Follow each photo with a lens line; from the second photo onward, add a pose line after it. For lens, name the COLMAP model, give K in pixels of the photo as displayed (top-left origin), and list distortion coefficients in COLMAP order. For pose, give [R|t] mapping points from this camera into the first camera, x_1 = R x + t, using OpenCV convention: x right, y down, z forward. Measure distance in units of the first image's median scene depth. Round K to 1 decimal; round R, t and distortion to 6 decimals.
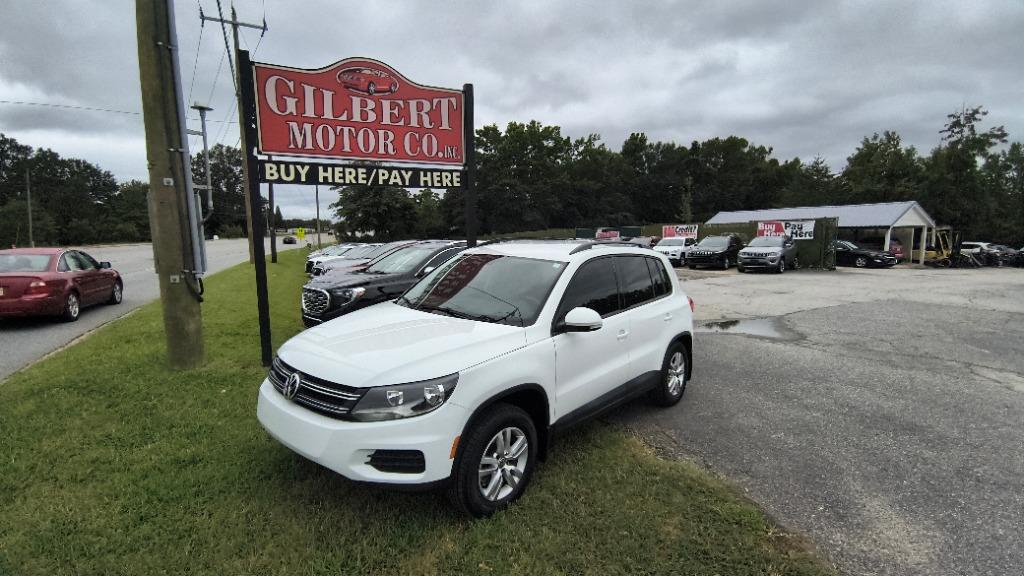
lens RADIAL K [[469.5, 0, 514.8], [0, 469.5, 285.1], [0, 0, 1]] dist [0.027074, -0.012381]
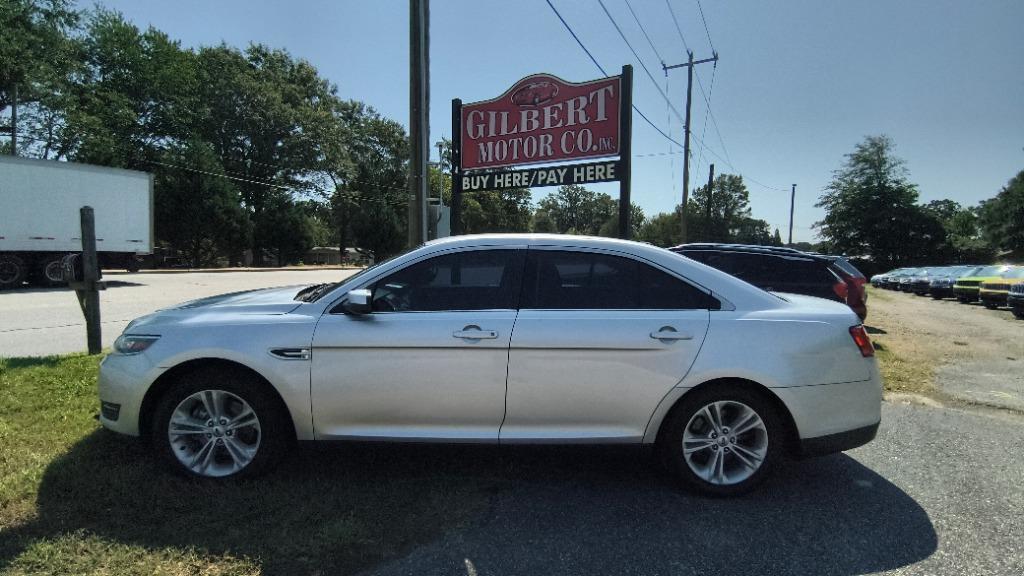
lens RADIAL K [[469.5, 0, 521.7], [0, 469.5, 287.4], [0, 0, 1]] dist [0.027074, -0.012381]
pose [[0.562548, 0.069937, -0.823801, 0.526661], [-0.106965, 0.994198, 0.011360, 0.014005], [0.819816, 0.081727, 0.566765, 0.314216]]
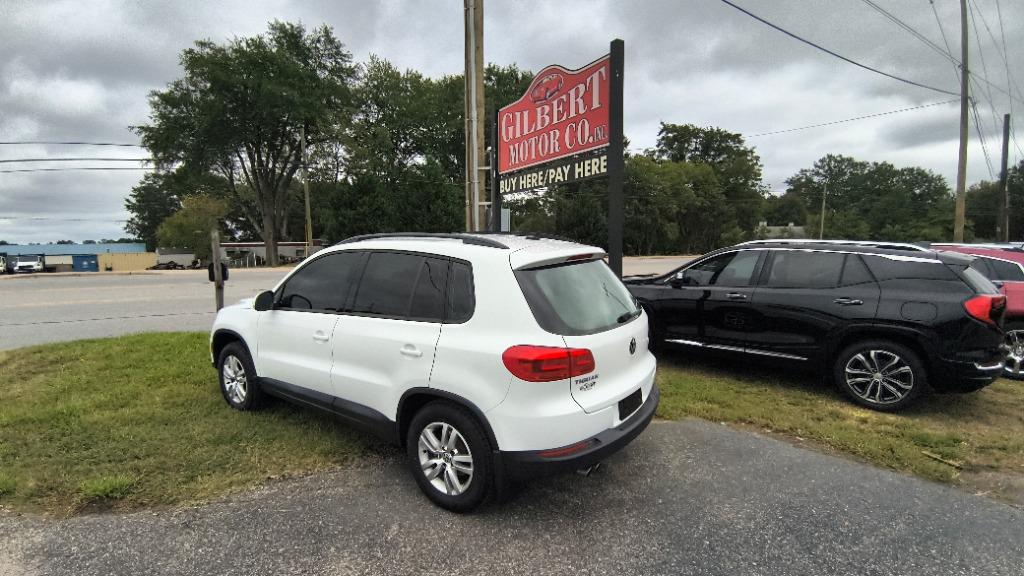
lens RADIAL K [[469.5, 0, 522.7], [0, 469.5, 287.4], [0, 0, 1]] dist [0.027074, -0.012381]
pose [[0.105562, 0.098821, -0.989490, 0.657777], [-0.105785, 0.990520, 0.087638, -0.060934], [0.988770, 0.095422, 0.115015, 0.724562]]
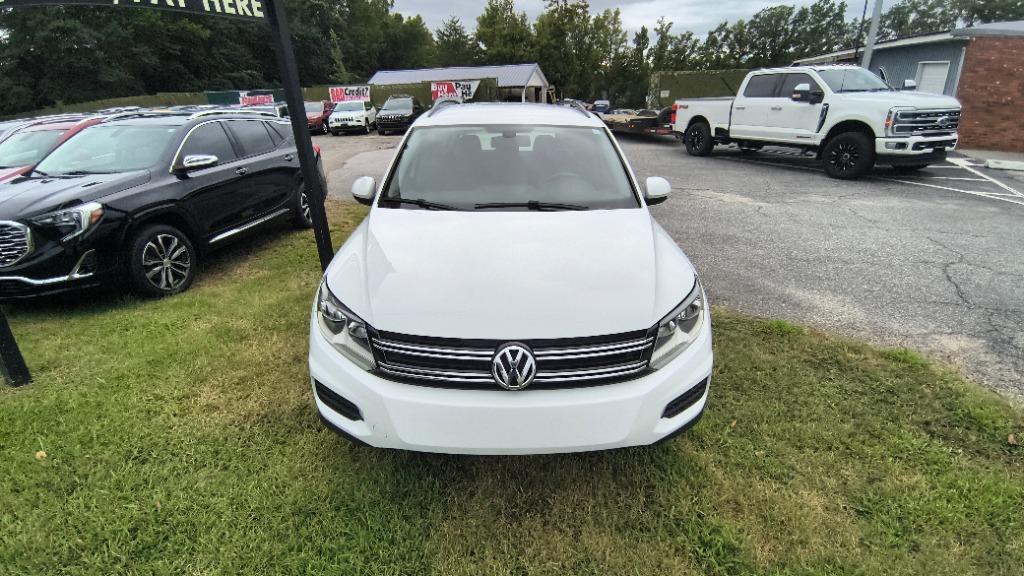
lens RADIAL K [[469.5, 0, 512.9], [0, 469.5, 285.0], [0, 0, 1]] dist [0.027074, -0.012381]
pose [[0.751172, -0.263944, 0.605041, -0.322042], [0.093032, 0.949763, 0.298824, -0.025276], [-0.653518, -0.168181, 0.737990, 0.230465]]
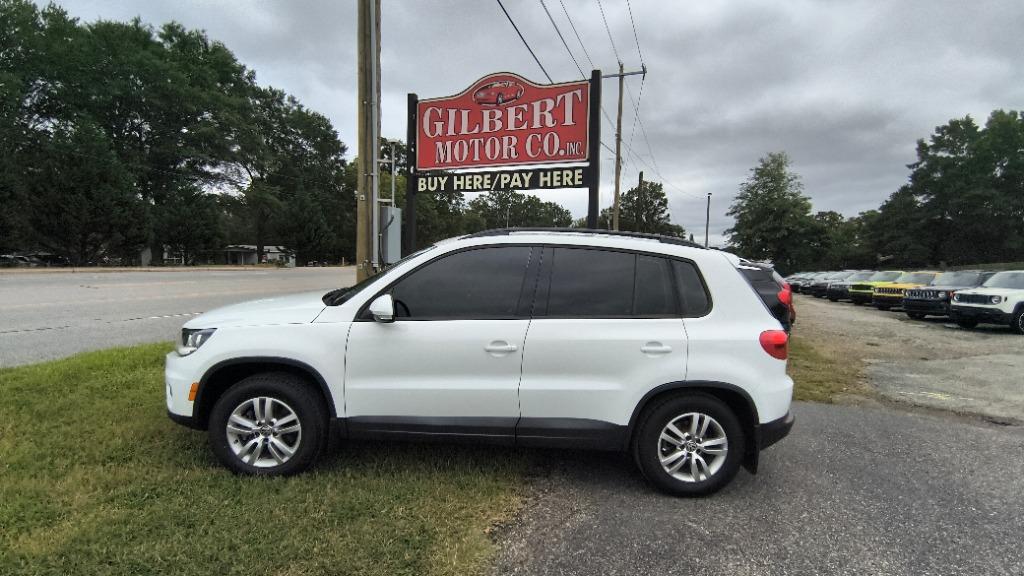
lens RADIAL K [[469.5, 0, 519.5], [0, 469.5, 285.1], [0, 0, 1]] dist [0.027074, -0.012381]
pose [[0.677796, 0.065729, -0.732306, 0.449401], [-0.108847, 0.993992, -0.011528, 0.007550], [0.727148, 0.087523, 0.680878, 0.286995]]
